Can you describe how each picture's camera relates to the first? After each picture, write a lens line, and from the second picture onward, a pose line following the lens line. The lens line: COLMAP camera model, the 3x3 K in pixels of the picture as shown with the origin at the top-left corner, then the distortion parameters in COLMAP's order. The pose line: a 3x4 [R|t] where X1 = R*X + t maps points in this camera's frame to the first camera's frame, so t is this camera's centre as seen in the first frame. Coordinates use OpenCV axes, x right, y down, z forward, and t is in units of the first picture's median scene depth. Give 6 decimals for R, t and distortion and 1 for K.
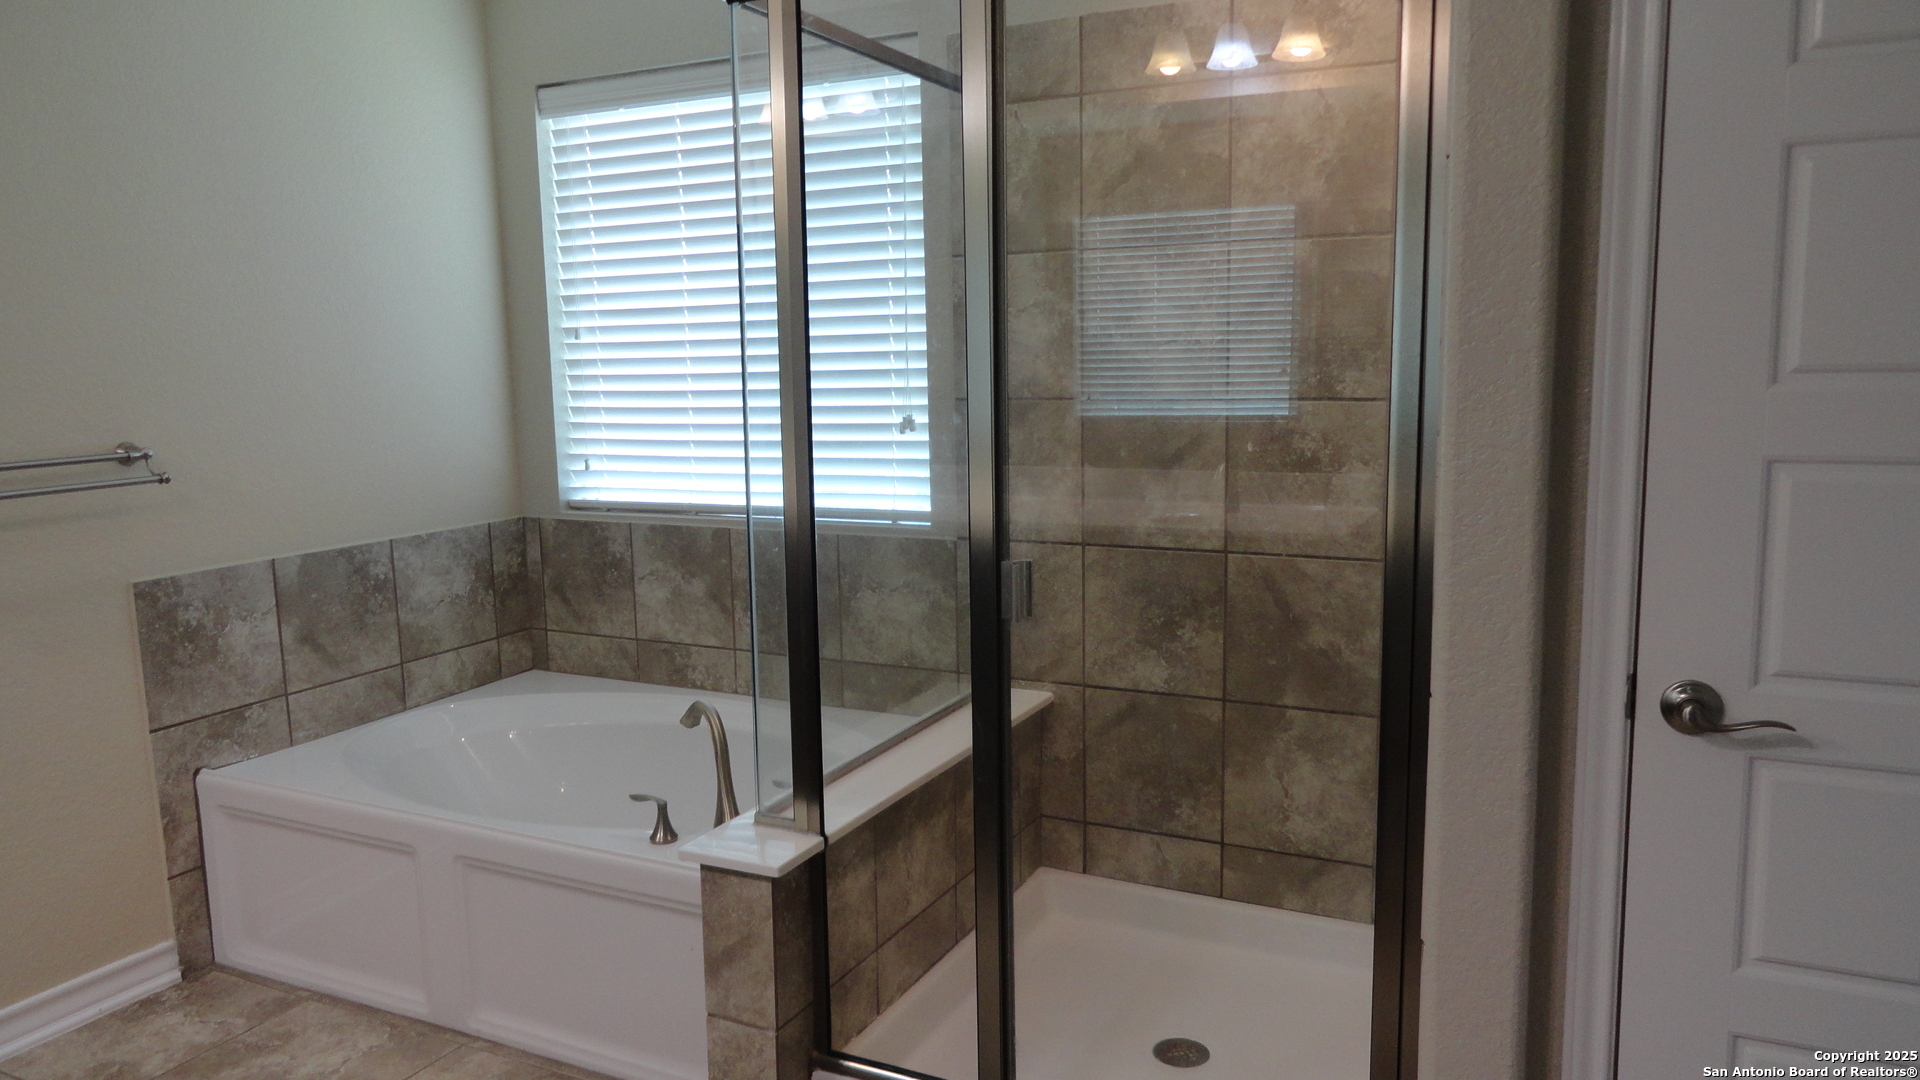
lens RADIAL K [[1325.5, 0, 953.7], [0, 1325.5, 535.7], [0, 0, 1]] dist [0.000503, 0.008705]
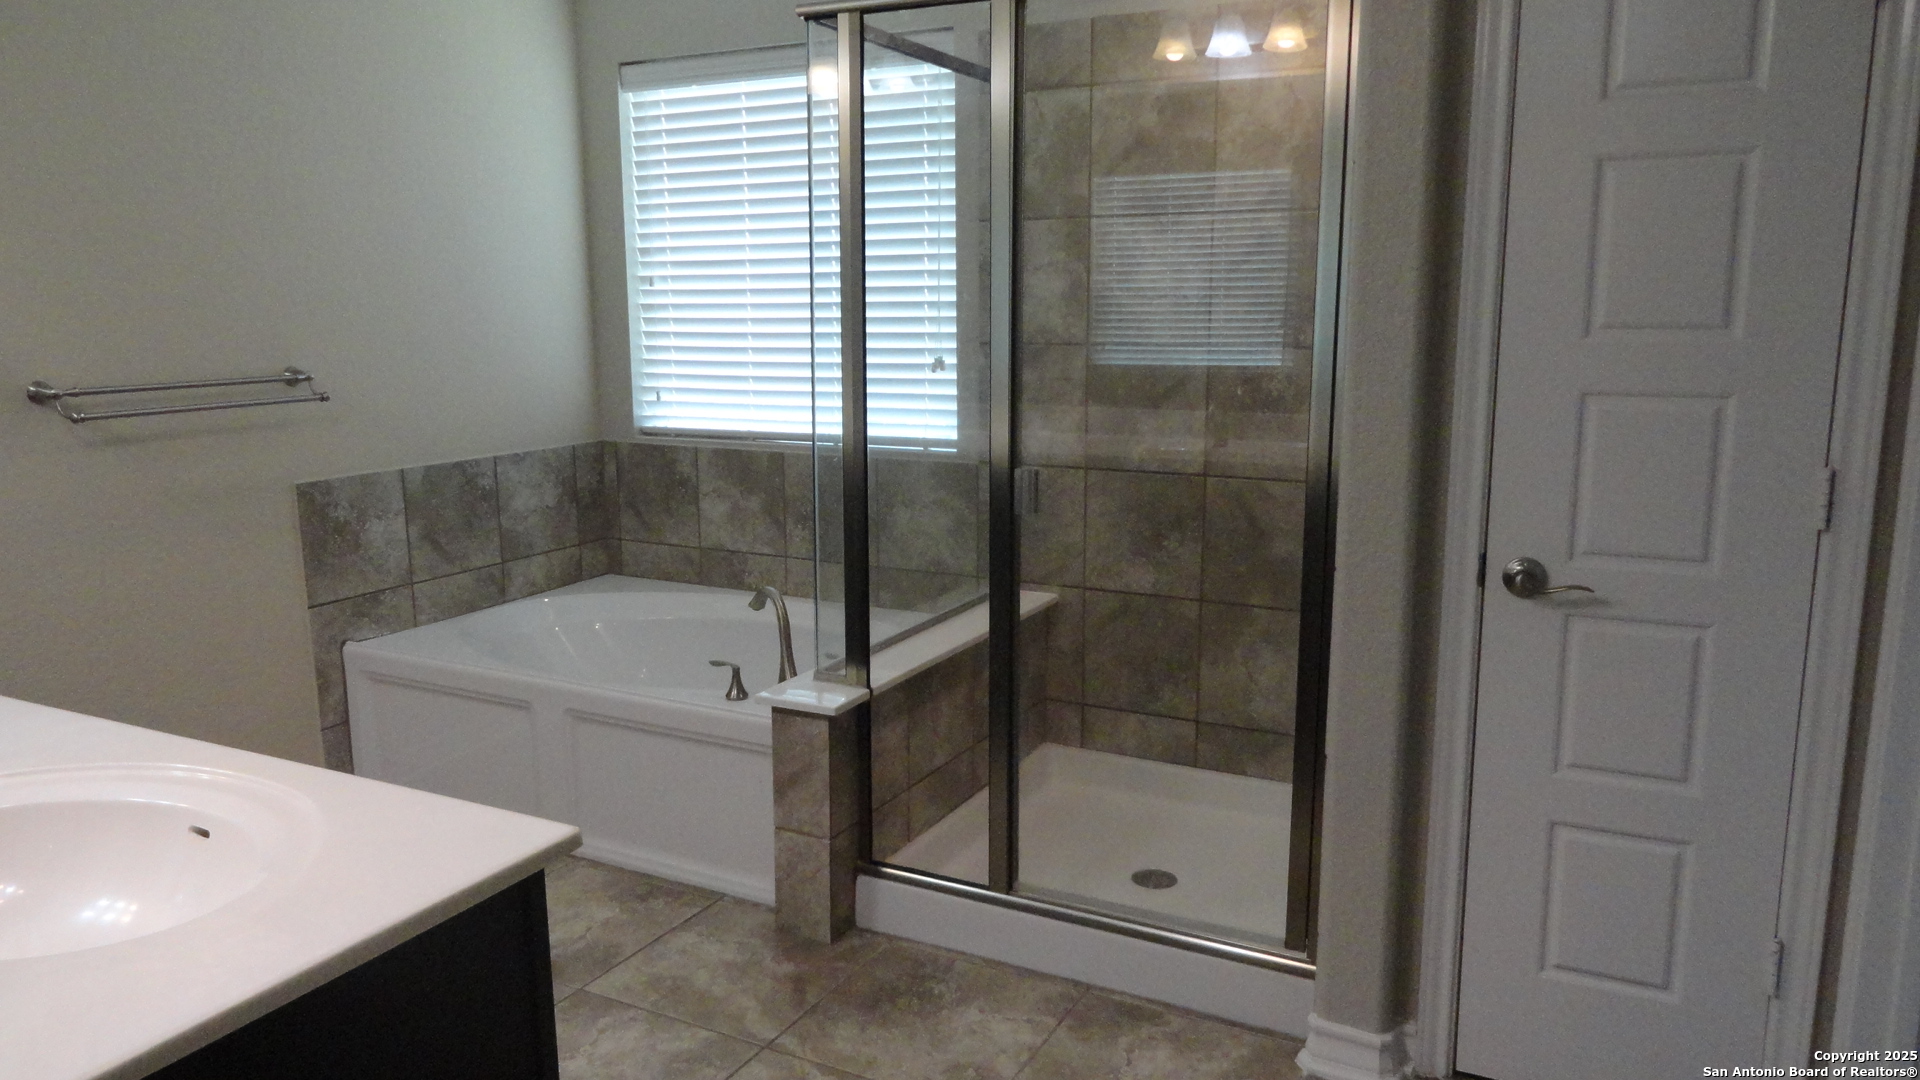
lens RADIAL K [[1325.5, 0, 962.4], [0, 1325.5, 531.9], [0, 0, 1]] dist [0.000503, 0.008705]
pose [[0.999814, 0.017956, -0.007108, -0.002962], [-0.017711, 0.999296, 0.033071, 0.026780], [0.007697, -0.032939, 0.999428, -0.188464]]
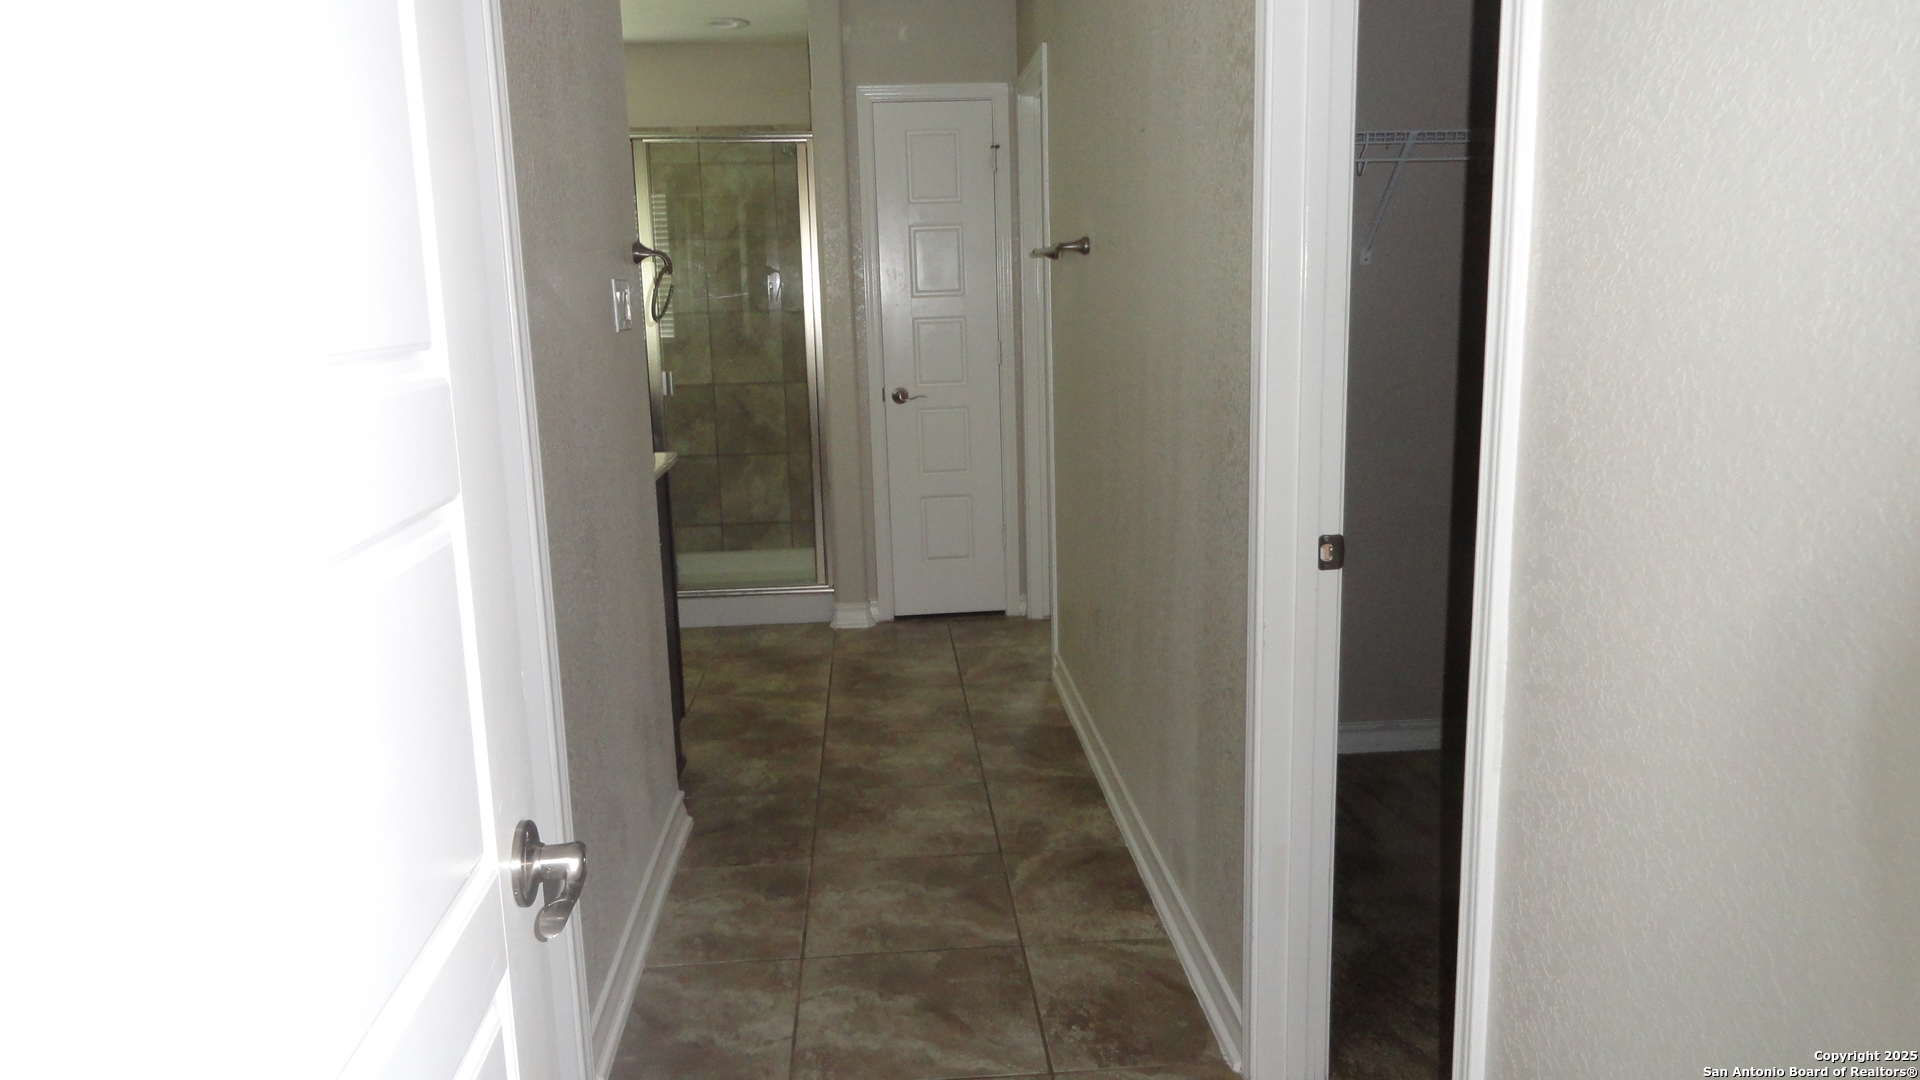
lens RADIAL K [[1325.5, 0, 958.6], [0, 1325.5, 543.6], [0, 0, 1]] dist [0.000503, 0.008705]
pose [[0.862090, -0.099016, 0.496988, -0.531913], [0.081694, 0.995053, 0.056538, 0.175002], [-0.500128, -0.008140, 0.865913, -1.035568]]
